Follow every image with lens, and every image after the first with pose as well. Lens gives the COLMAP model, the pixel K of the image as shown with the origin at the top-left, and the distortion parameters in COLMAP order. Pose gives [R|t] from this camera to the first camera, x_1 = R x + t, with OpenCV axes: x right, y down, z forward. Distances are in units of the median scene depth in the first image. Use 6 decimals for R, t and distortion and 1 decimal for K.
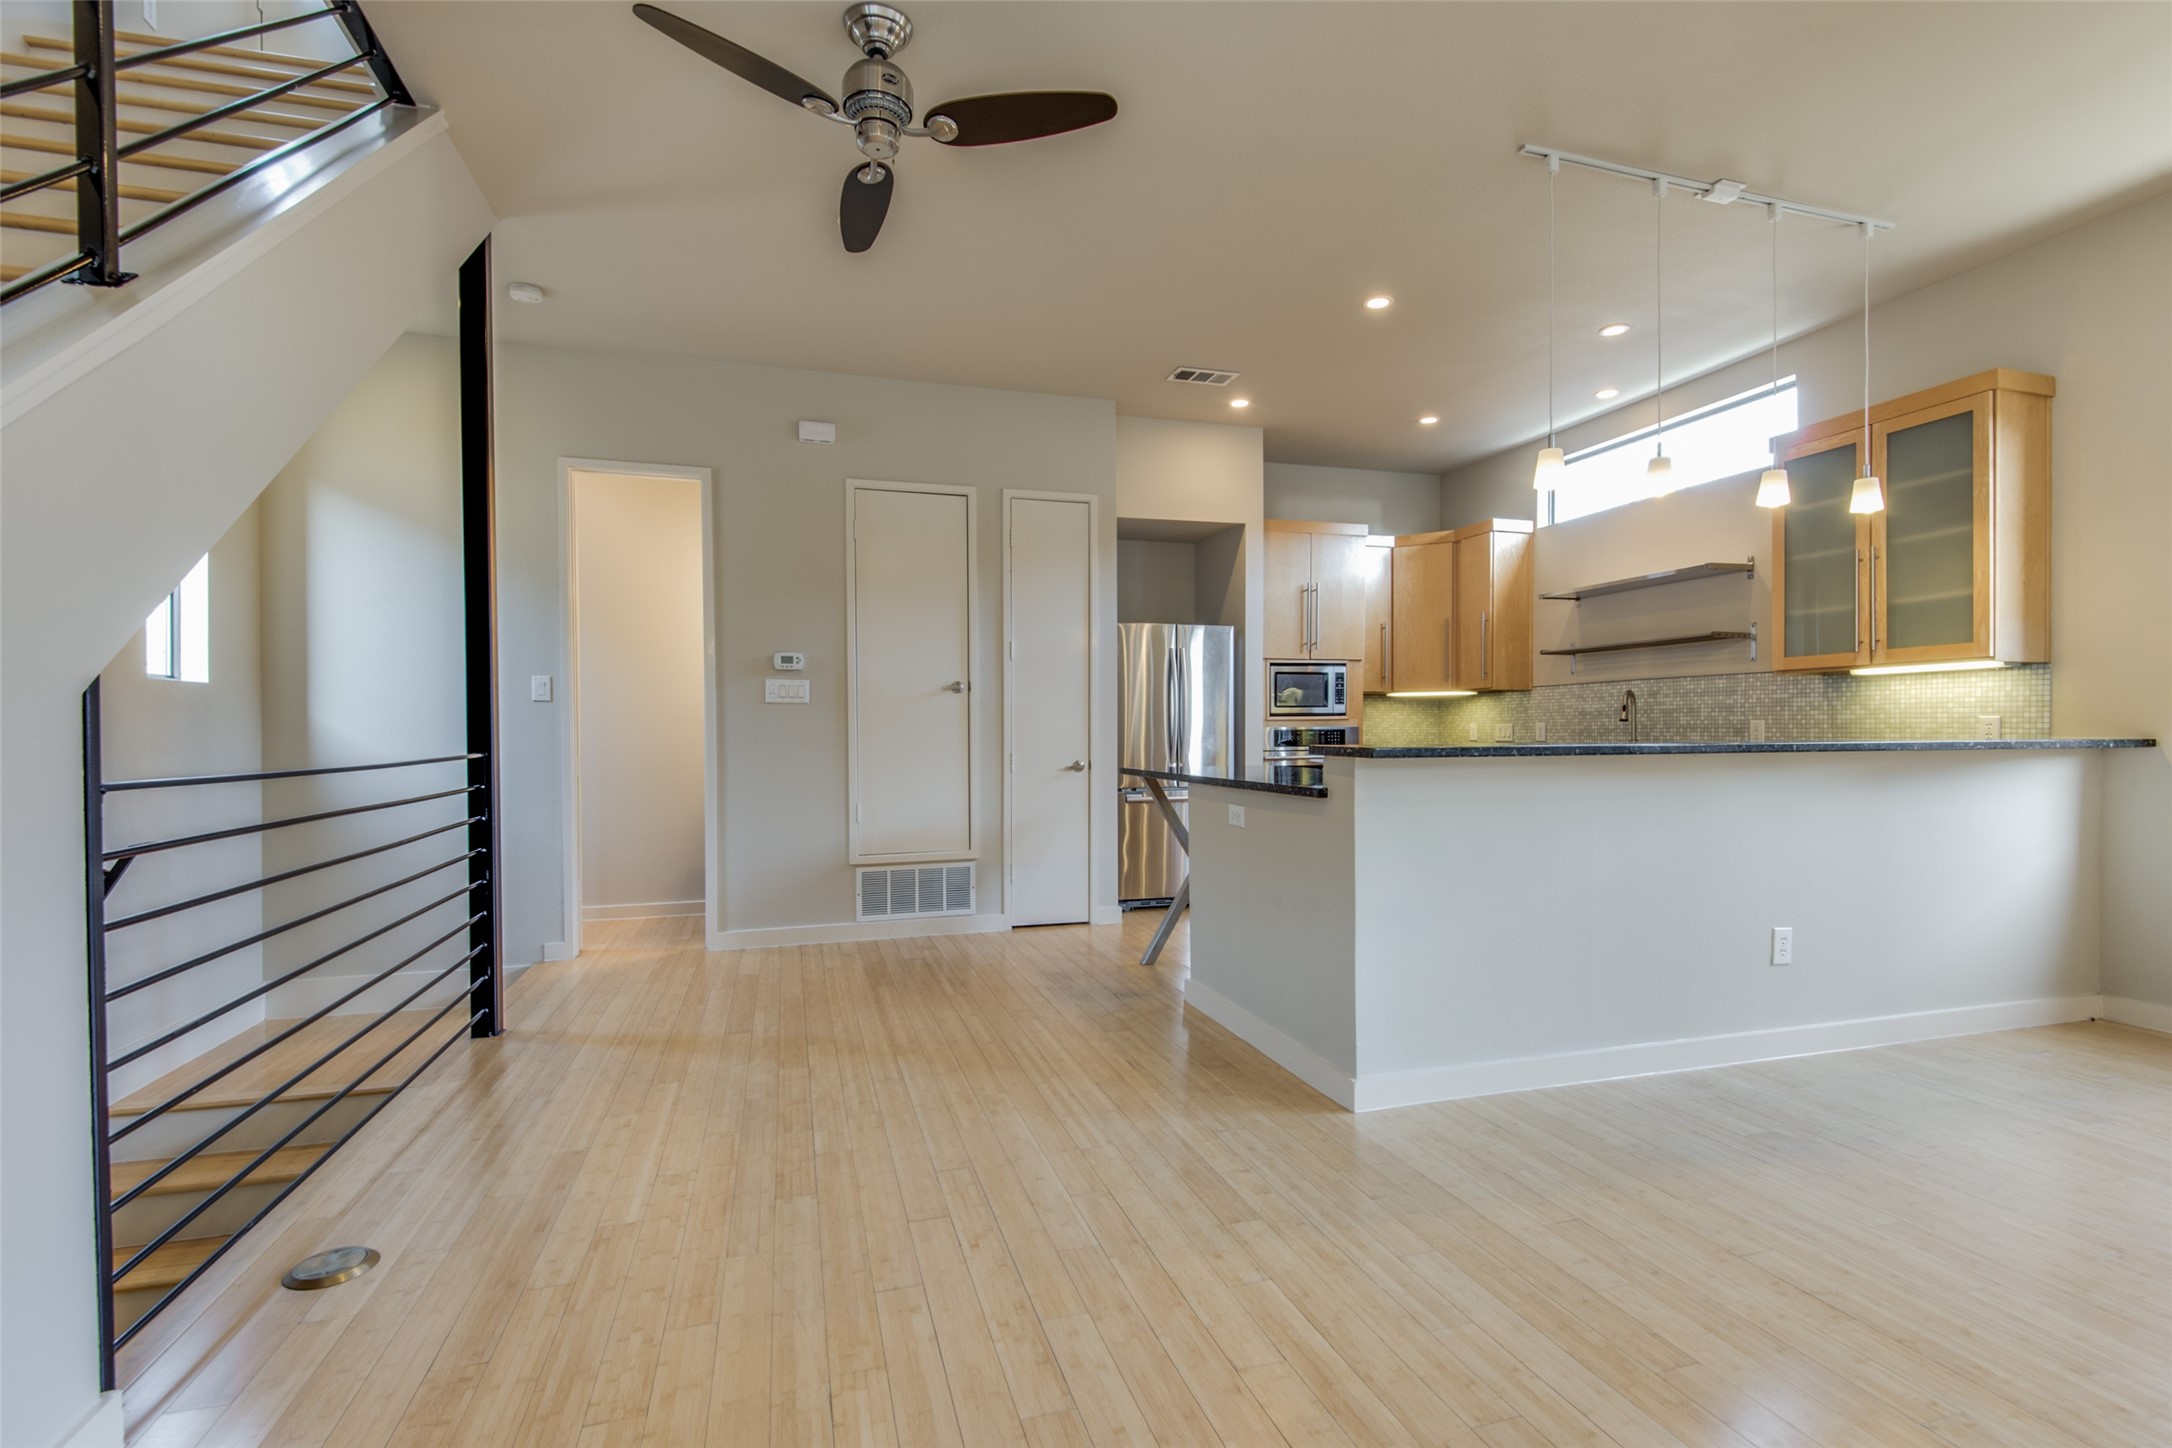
lens RADIAL K [[992.1, 0, 1079.6], [0, 992.1, 742.2], [0, 0, 1]] dist [0.031238, -0.020329]
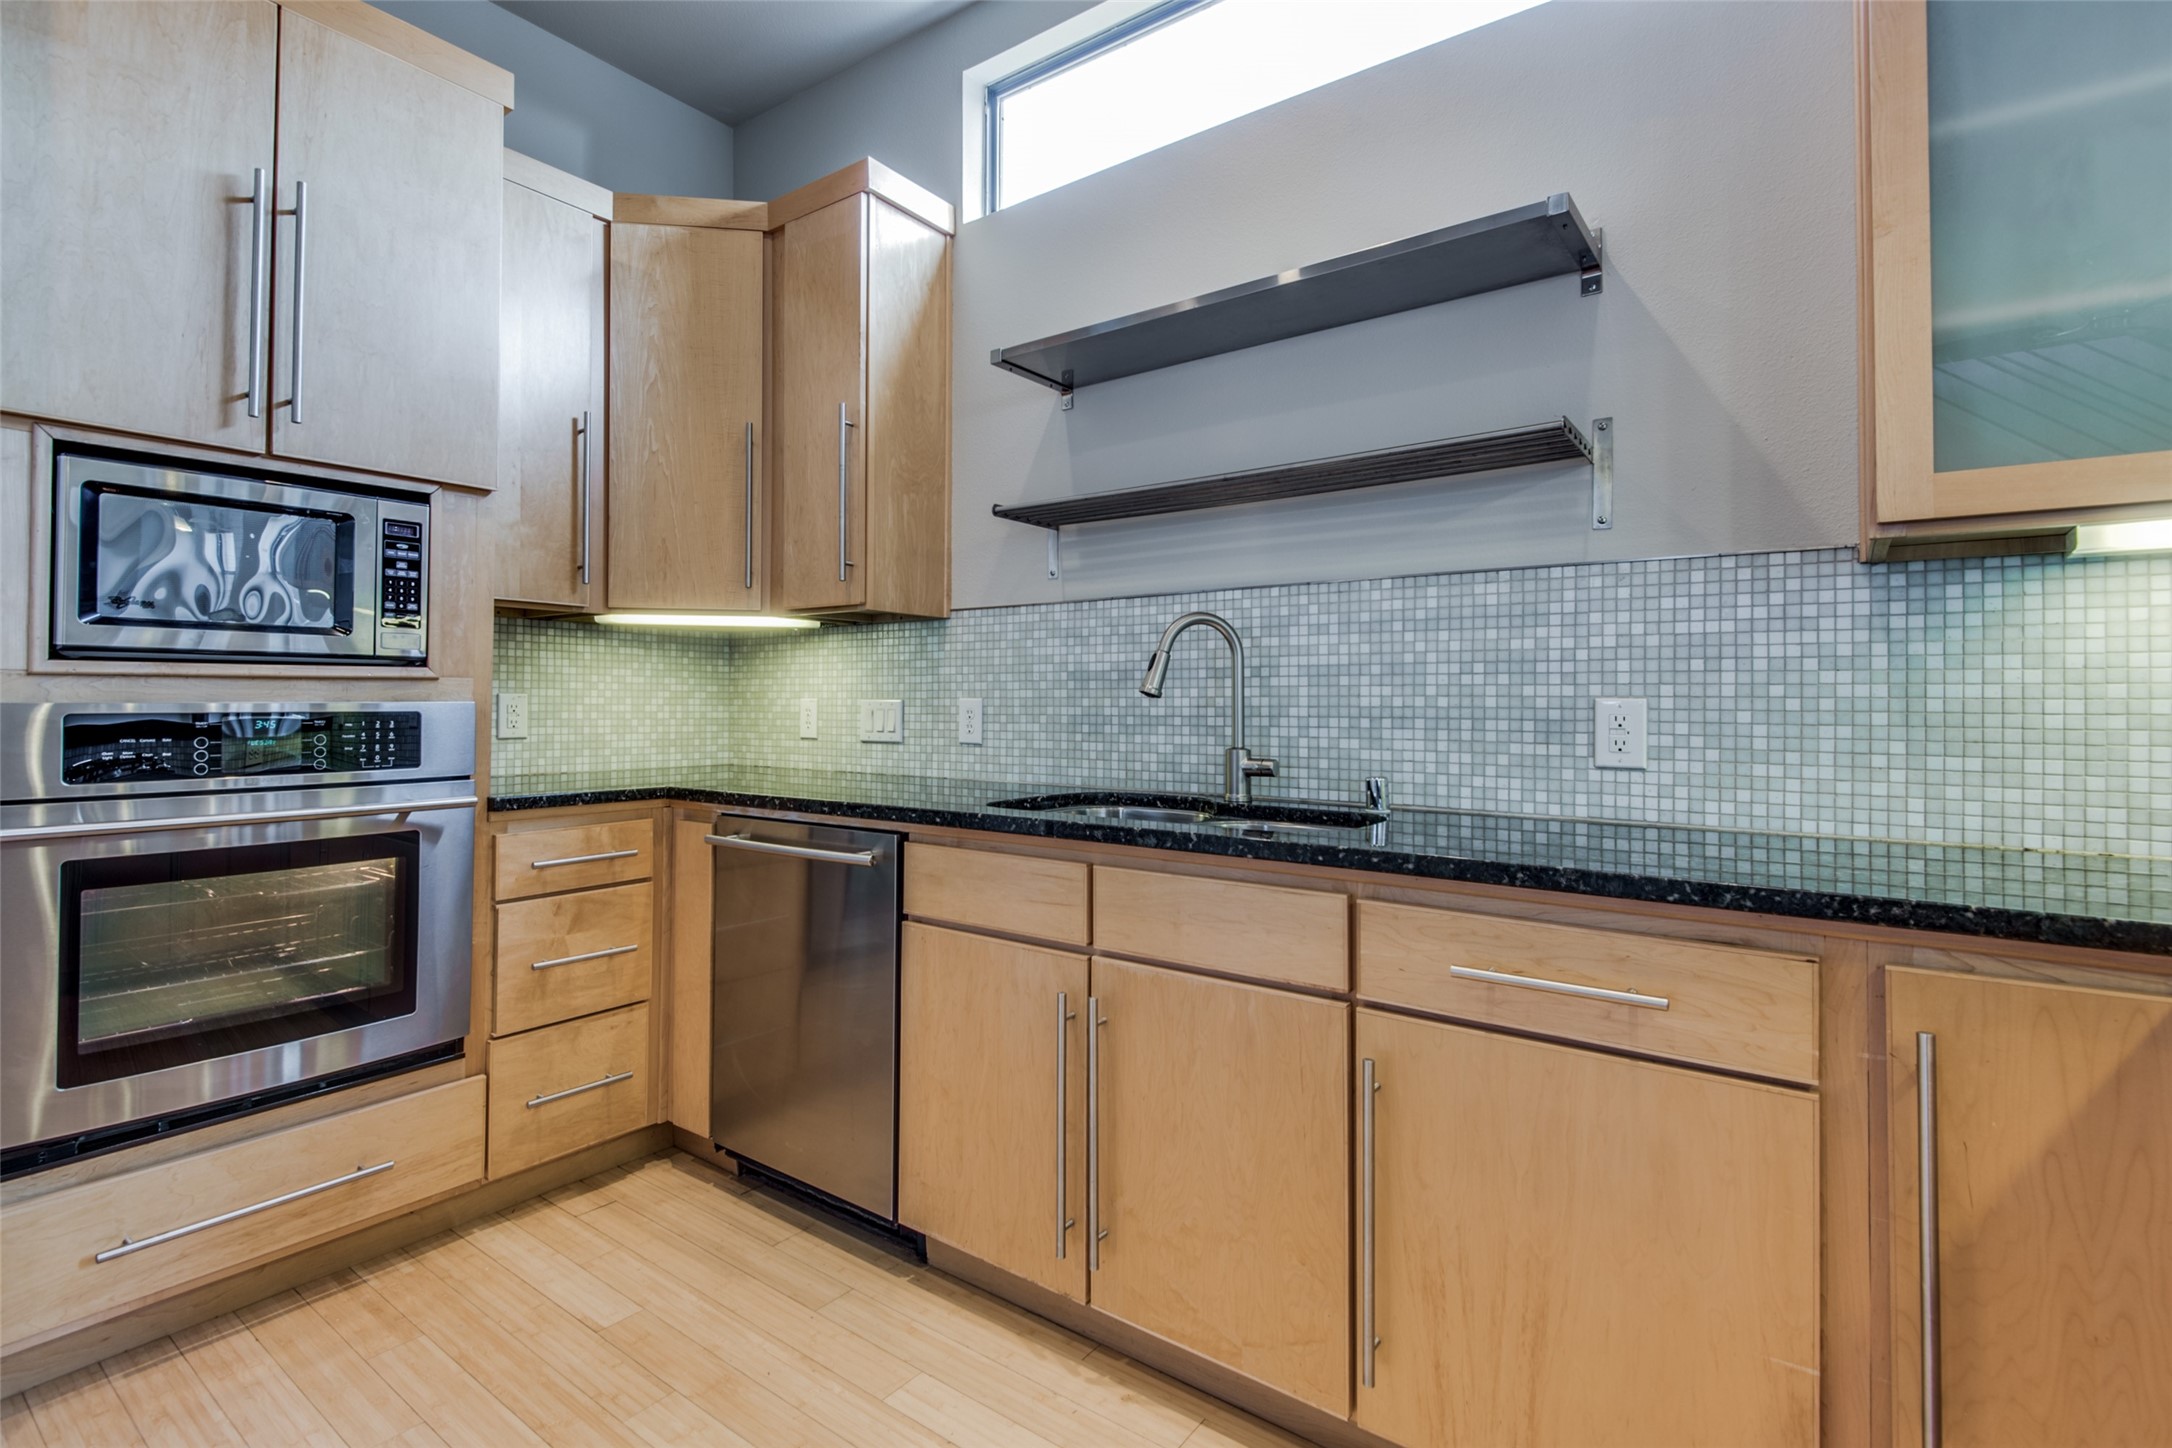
lens RADIAL K [[1012.6, 0, 1009.0], [0, 1012.6, 698.9], [0, 0, 1]] dist [0.000181, -0.000409]
pose [[0.817812, 0.010708, 0.575386, 0.286819], [-0.001132, 0.999855, -0.016998, -0.014787], [-0.575484, 0.013250, 0.817705, 0.789755]]
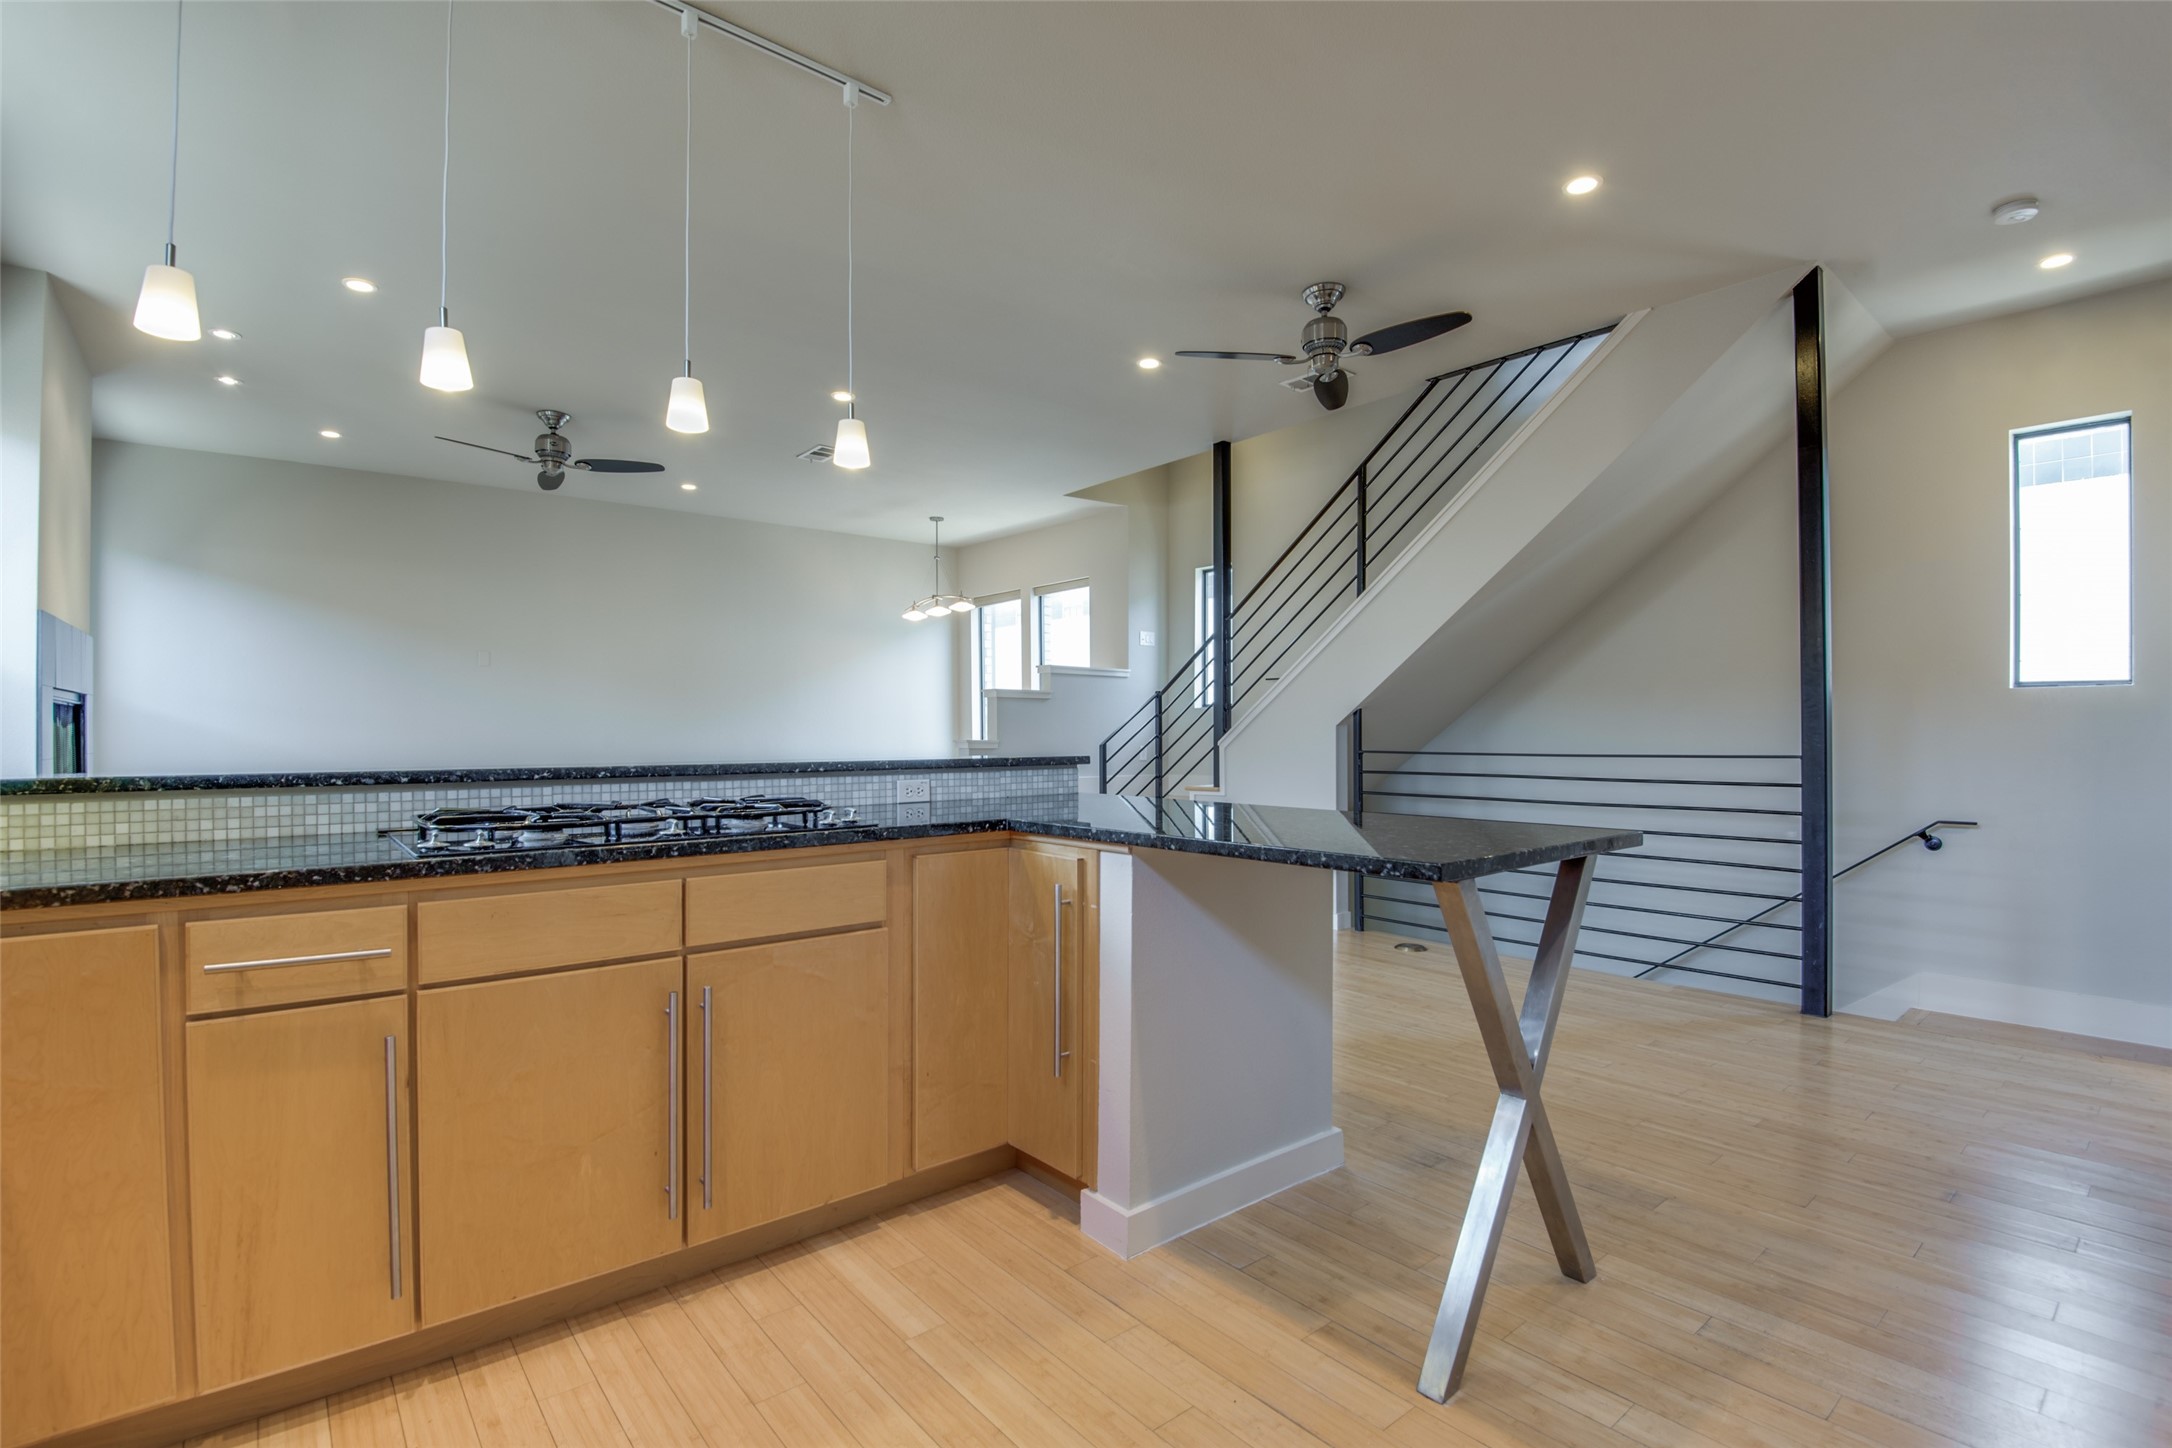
lens RADIAL K [[1007.6, 0, 1091.5], [0, 1007.6, 717.2], [0, 0, 1]] dist [0.000953, -0.012103]
pose [[-0.917533, 0.005016, -0.397627, 0.382342], [0.004634, 0.999987, 0.001921, -0.024055], [0.397632, -0.000080, -0.917545, 1.145541]]
